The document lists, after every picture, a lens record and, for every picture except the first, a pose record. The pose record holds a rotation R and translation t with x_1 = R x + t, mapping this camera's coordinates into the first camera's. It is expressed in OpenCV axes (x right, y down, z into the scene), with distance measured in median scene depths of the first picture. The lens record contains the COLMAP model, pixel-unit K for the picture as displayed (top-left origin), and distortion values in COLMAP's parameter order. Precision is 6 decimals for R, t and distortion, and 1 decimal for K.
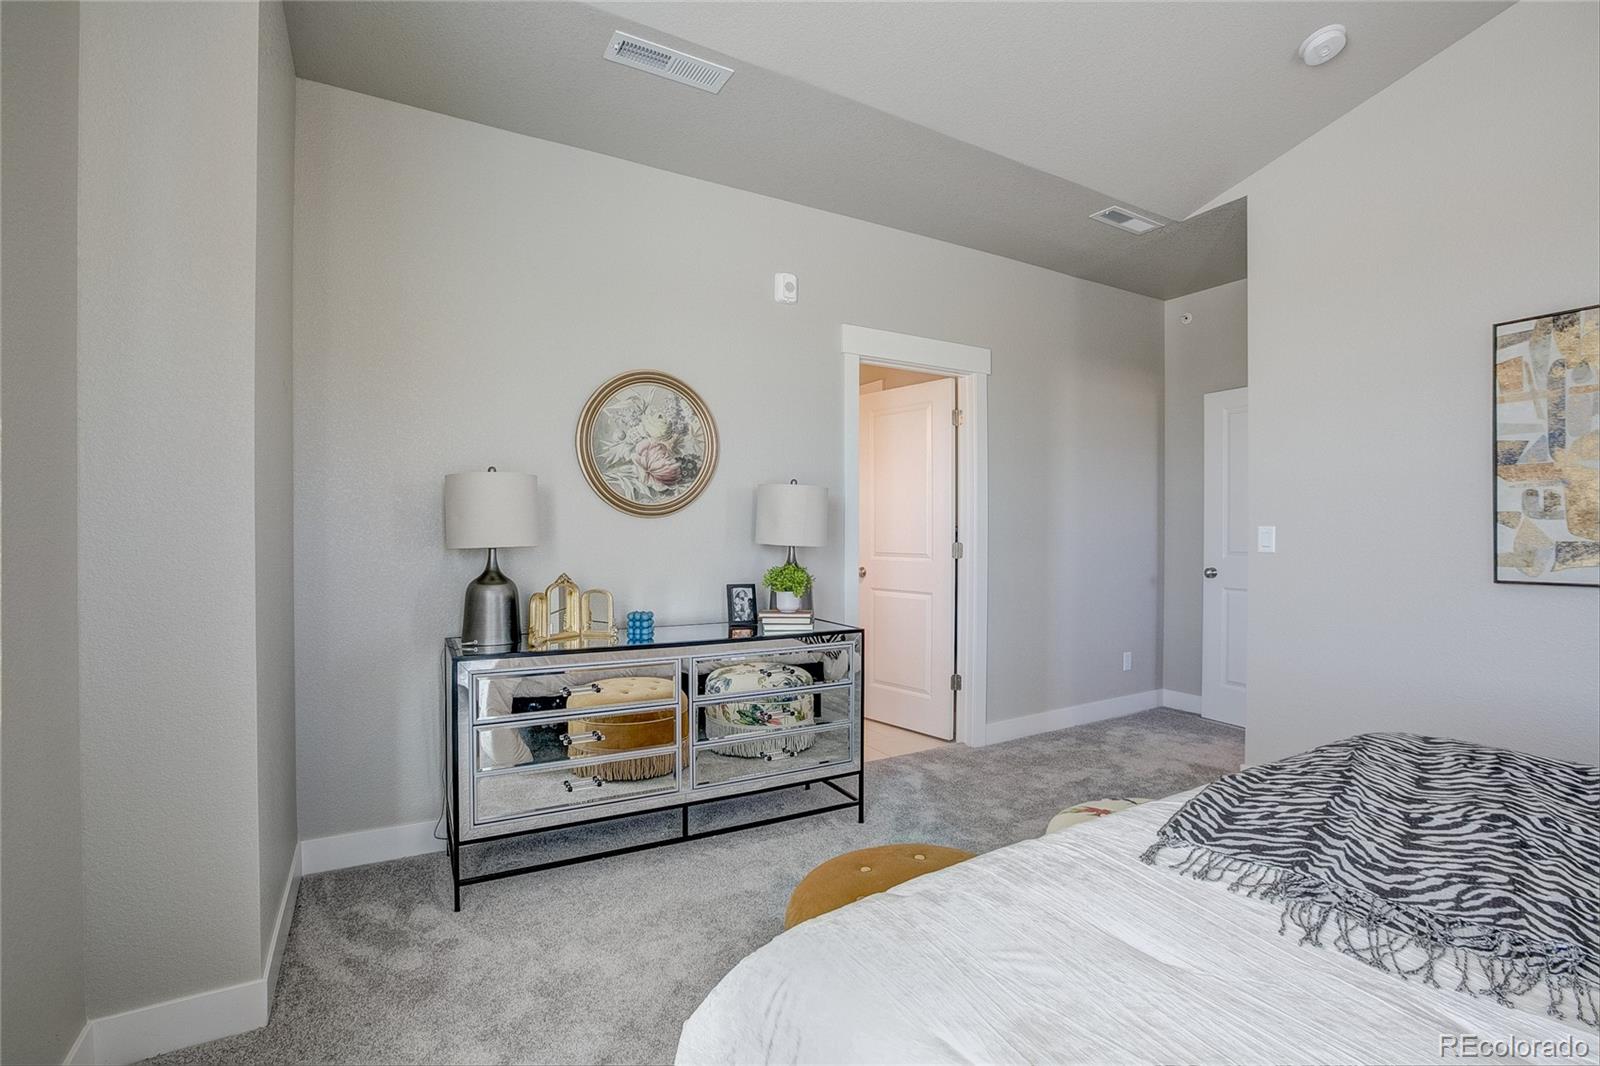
lens RADIAL K [[734.1, 0, 798.6], [0, 734.1, 533.7], [0, 0, 1]] dist [-0.028389, 0.014345]
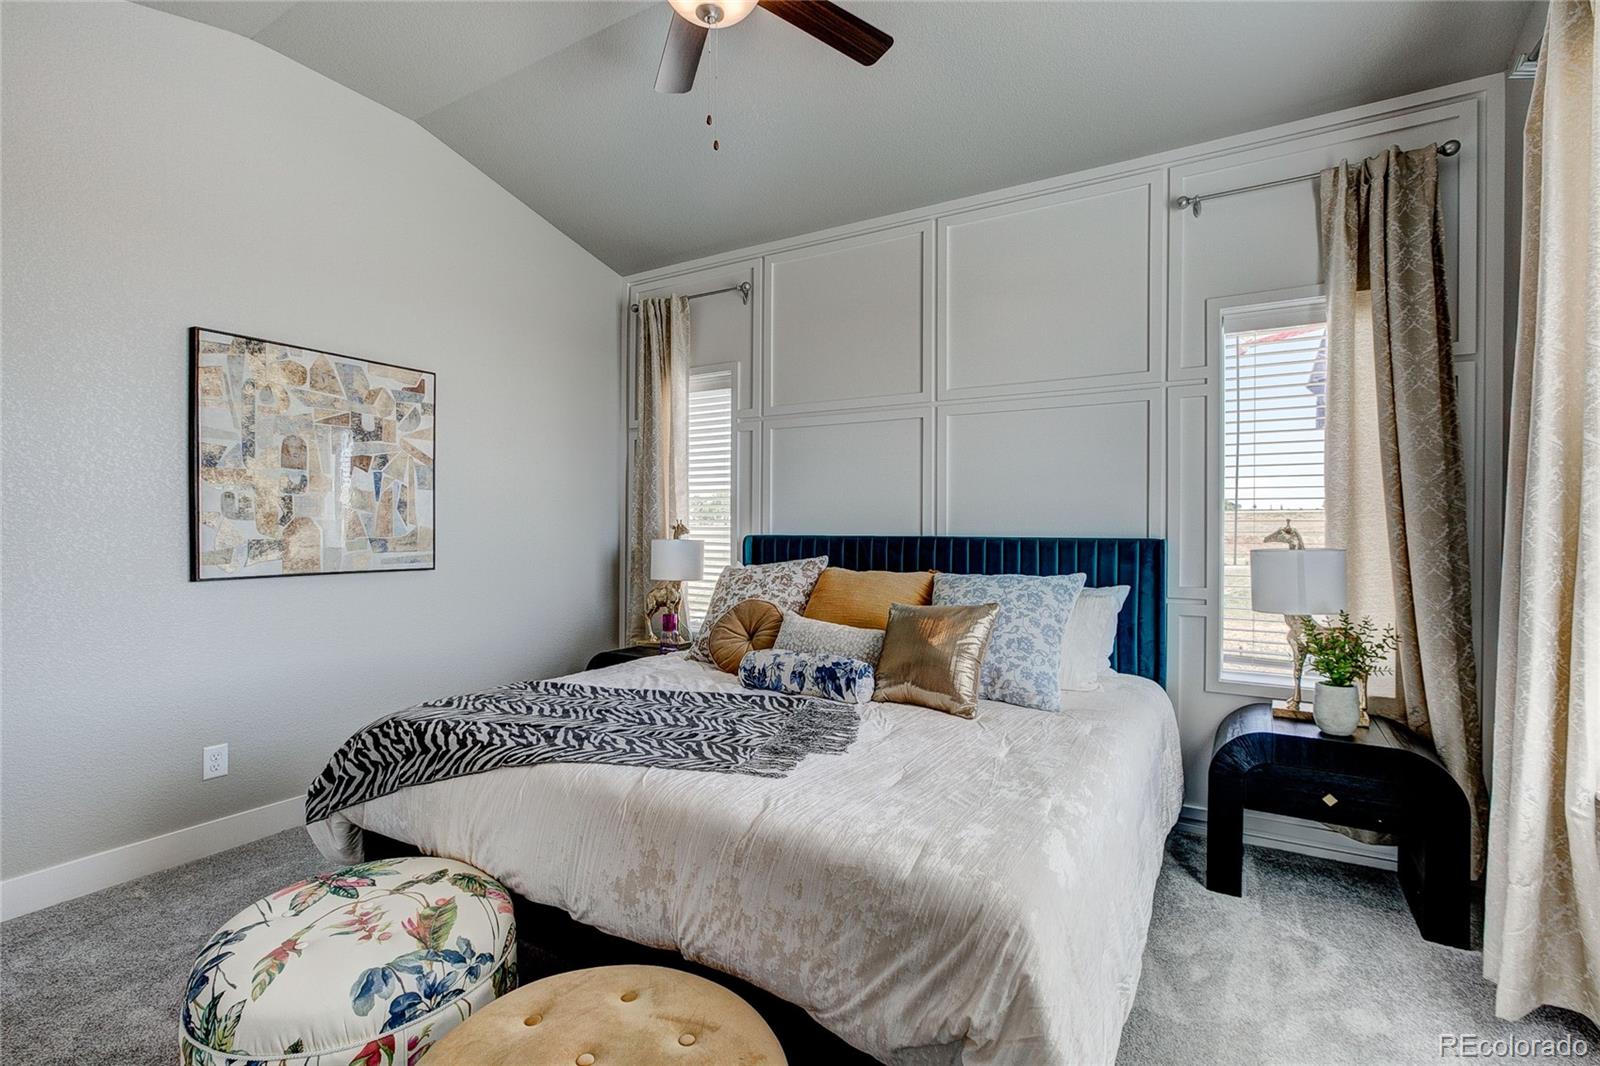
lens RADIAL K [[734.1, 0, 798.5], [0, 734.1, 534.0], [0, 0, 1]] dist [-0.028389, 0.014345]
pose [[-0.482377, -0.009217, 0.875915, -0.360855], [0.002586, 0.999925, 0.011946, -0.009456], [-0.875960, 0.008028, -0.482317, 0.805793]]
